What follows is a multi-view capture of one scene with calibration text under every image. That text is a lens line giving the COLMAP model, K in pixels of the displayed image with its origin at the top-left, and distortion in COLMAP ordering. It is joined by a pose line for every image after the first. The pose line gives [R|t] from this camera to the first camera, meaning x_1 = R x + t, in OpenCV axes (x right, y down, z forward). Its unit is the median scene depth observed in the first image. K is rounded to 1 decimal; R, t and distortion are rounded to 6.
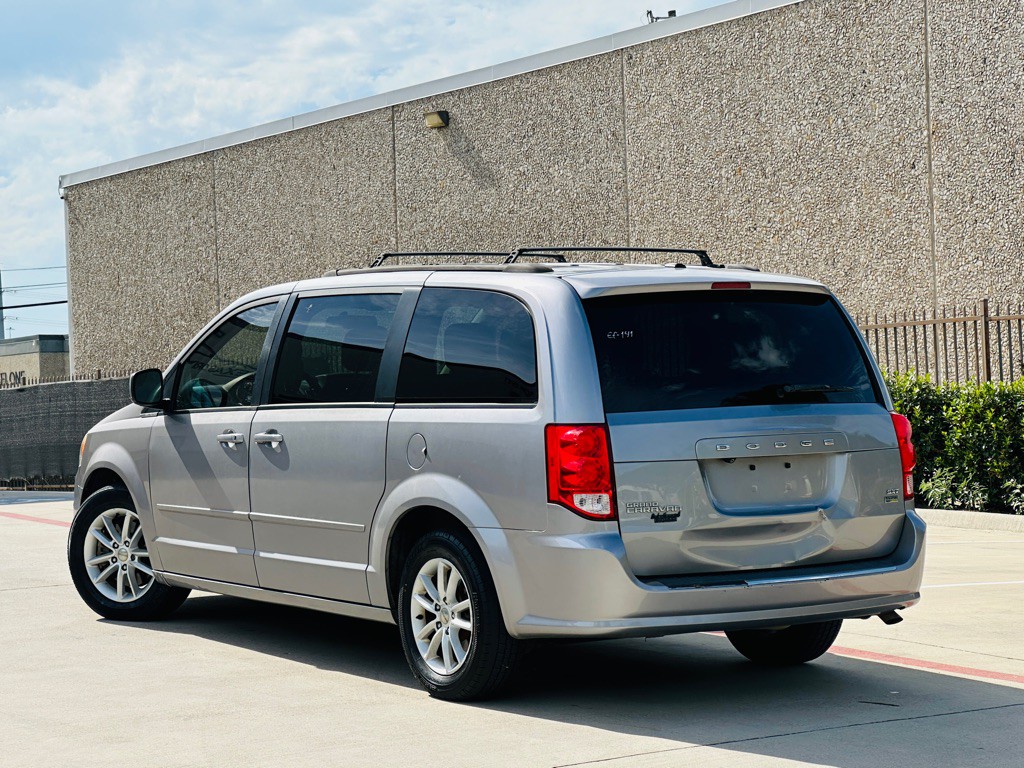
lens RADIAL K [[2215.9, 0, 512.0], [0, 2215.9, 384.0], [0, 0, 1]] dist [0.017739, 0.795693]
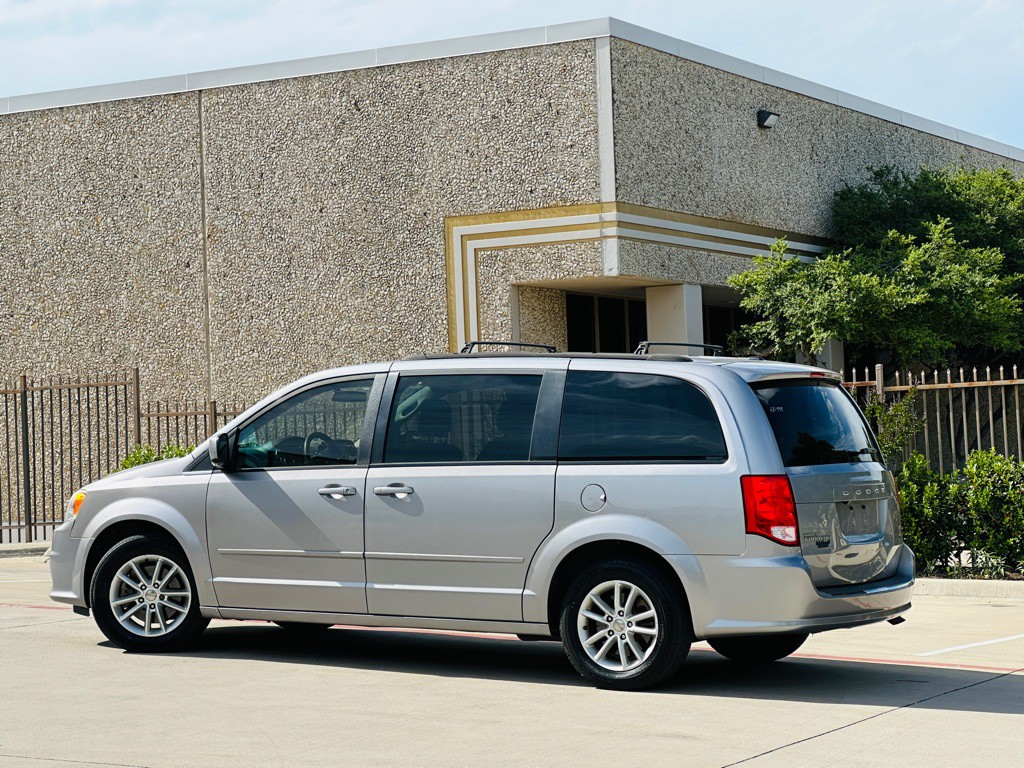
lens RADIAL K [[2137.2, 0, 512.0], [0, 2137.2, 384.0], [0, 0, 1]] dist [-0.214394, 3.293391]
pose [[0.901135, 0.022498, 0.432955, -0.140234], [-0.005358, 0.999154, -0.040770, 0.003382], [-0.433506, 0.034419, 0.900493, -0.021824]]
